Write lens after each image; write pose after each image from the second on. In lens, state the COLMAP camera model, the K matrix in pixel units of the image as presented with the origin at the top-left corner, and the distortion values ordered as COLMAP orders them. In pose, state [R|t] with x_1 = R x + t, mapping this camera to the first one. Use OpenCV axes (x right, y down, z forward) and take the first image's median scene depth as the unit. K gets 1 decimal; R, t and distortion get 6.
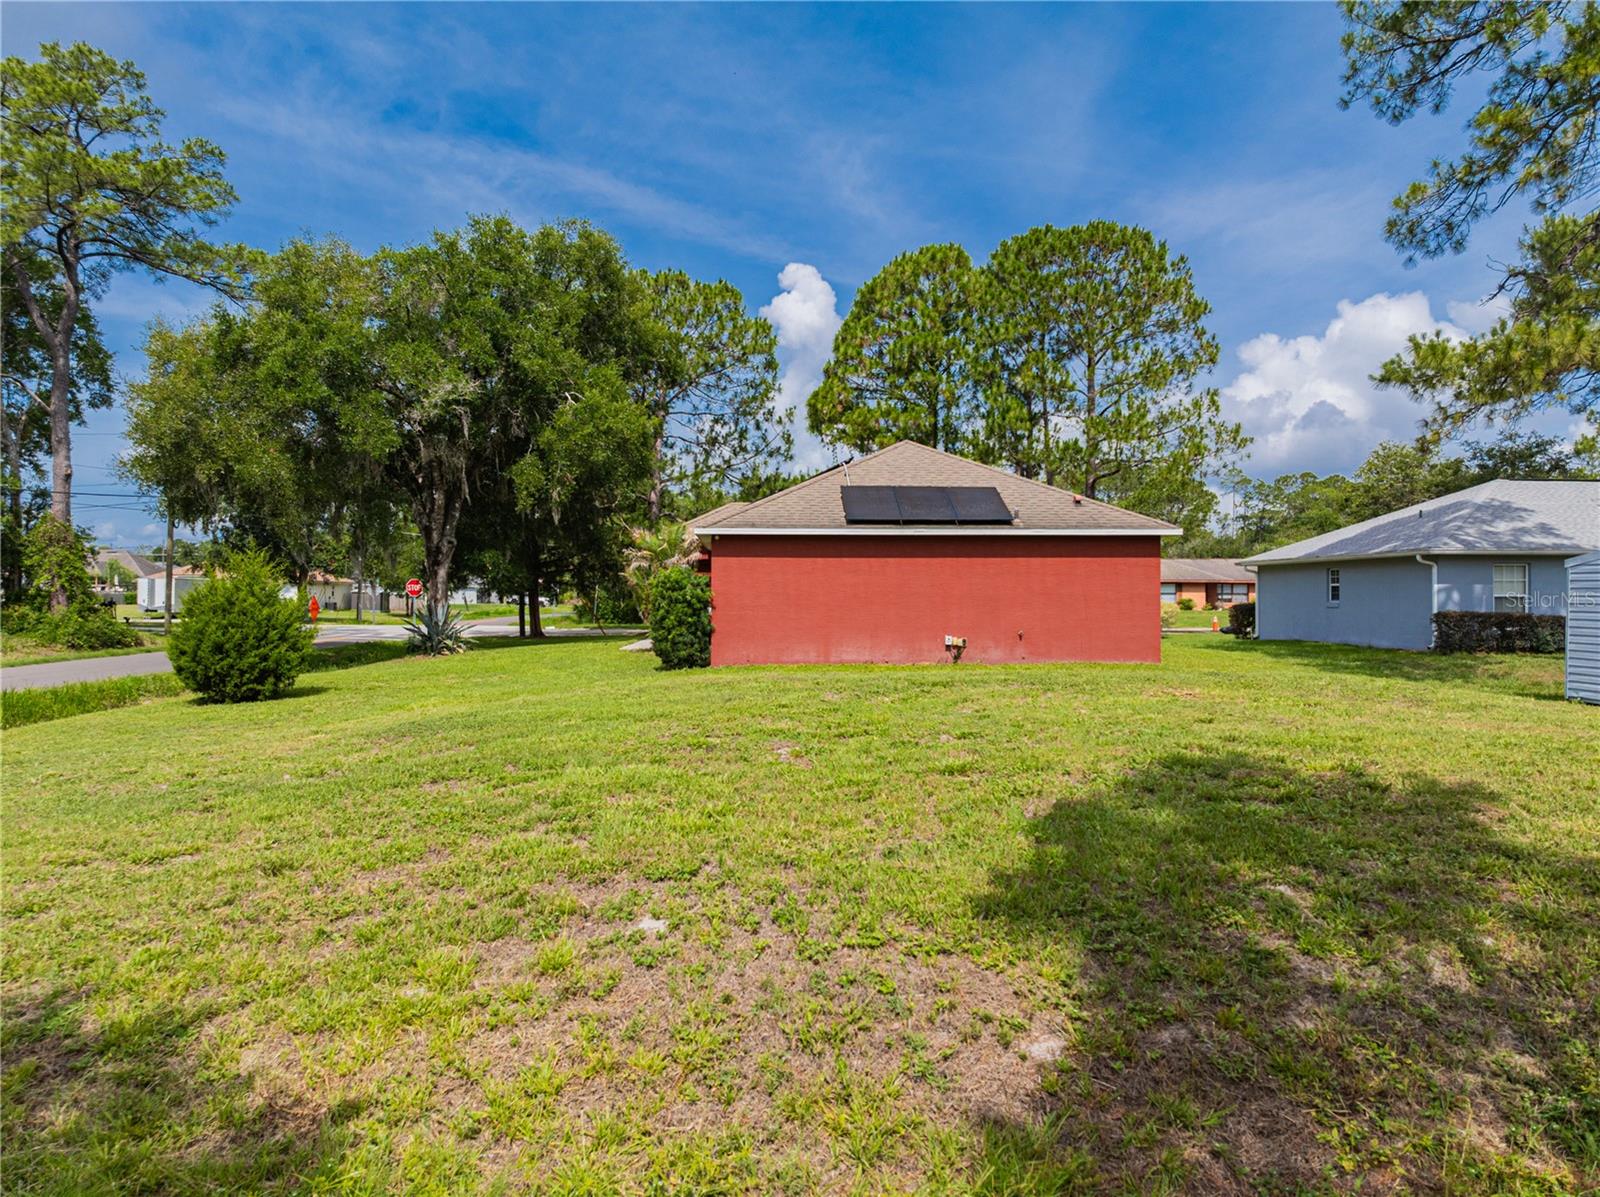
lens RADIAL K [[1122.4, 0, 790.8], [0, 1122.4, 591.3], [0, 0, 1]] dist [-0.032680, -0.005833]
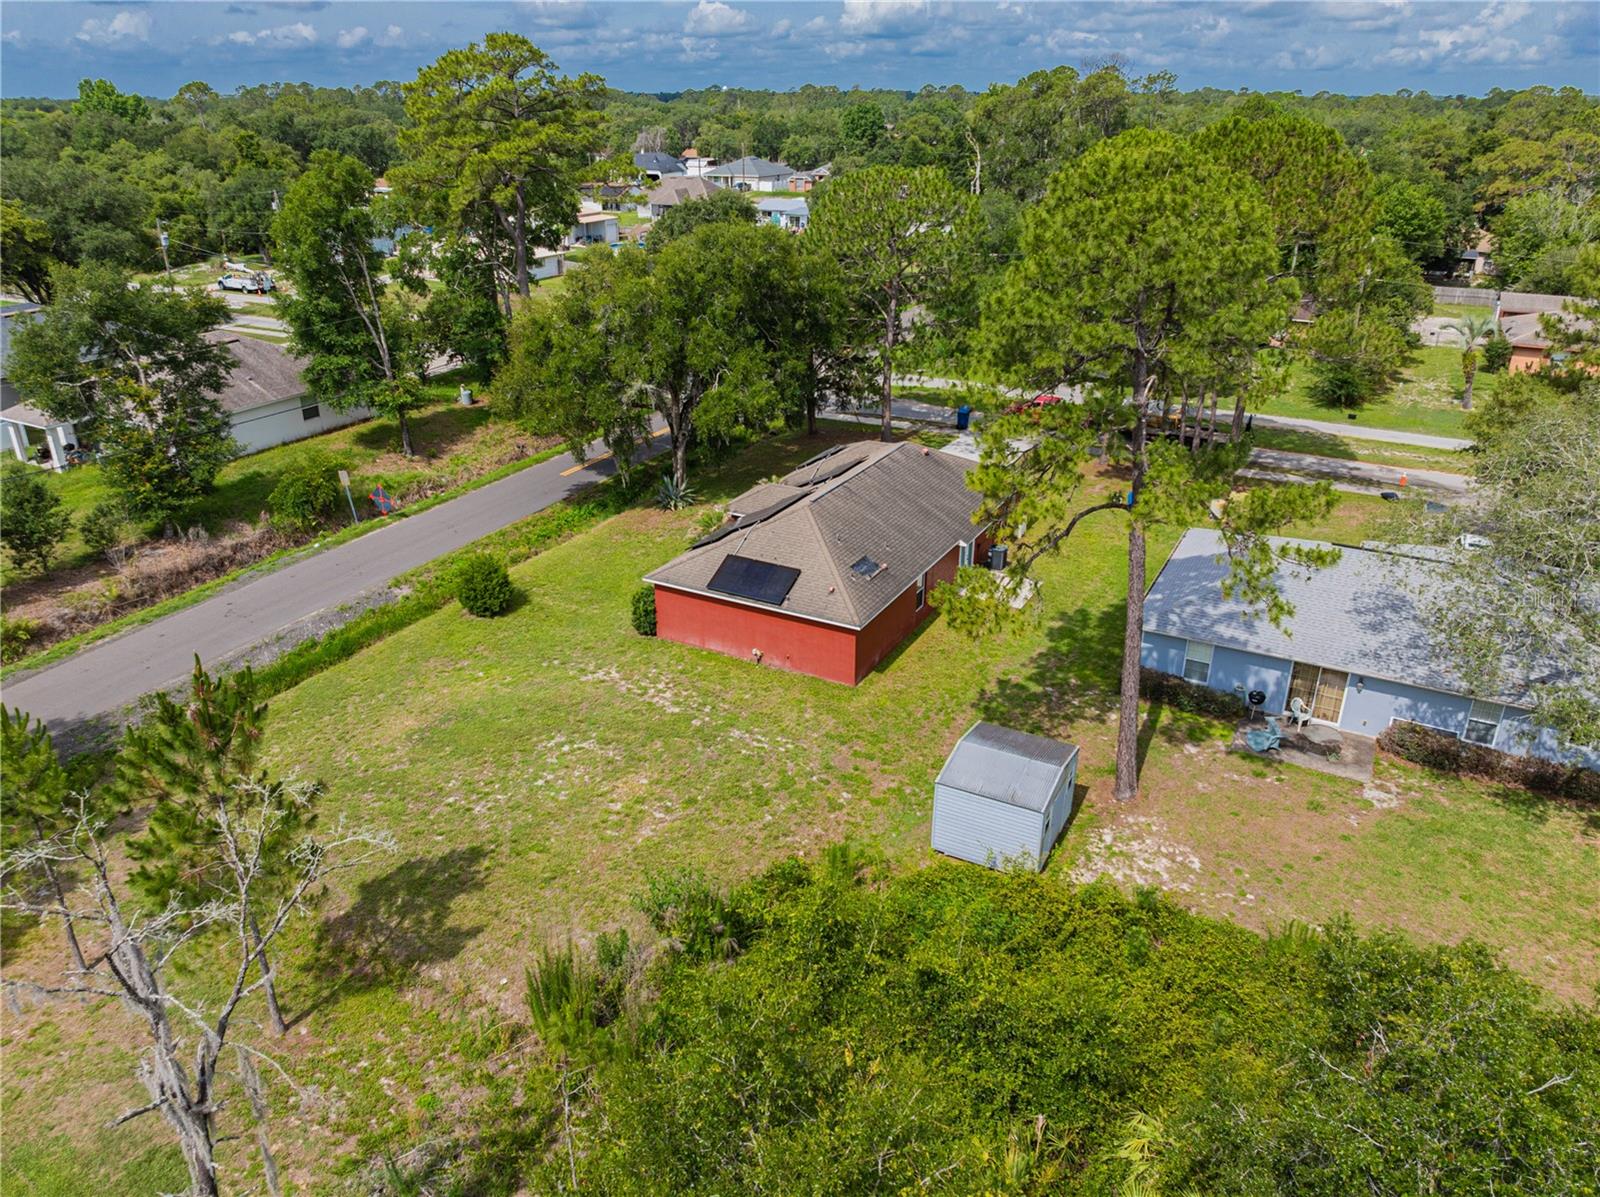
lens RADIAL K [[1119.0, 0, 791.3], [0, 1119.0, 593.2], [0, 0, 1]] dist [0.001214, -0.098271]
pose [[0.857595, 0.207615, -0.470560, 0.874665], [0.004552, 0.911807, 0.410594, -0.681809], [0.514305, -0.354265, 0.781016, -0.370937]]
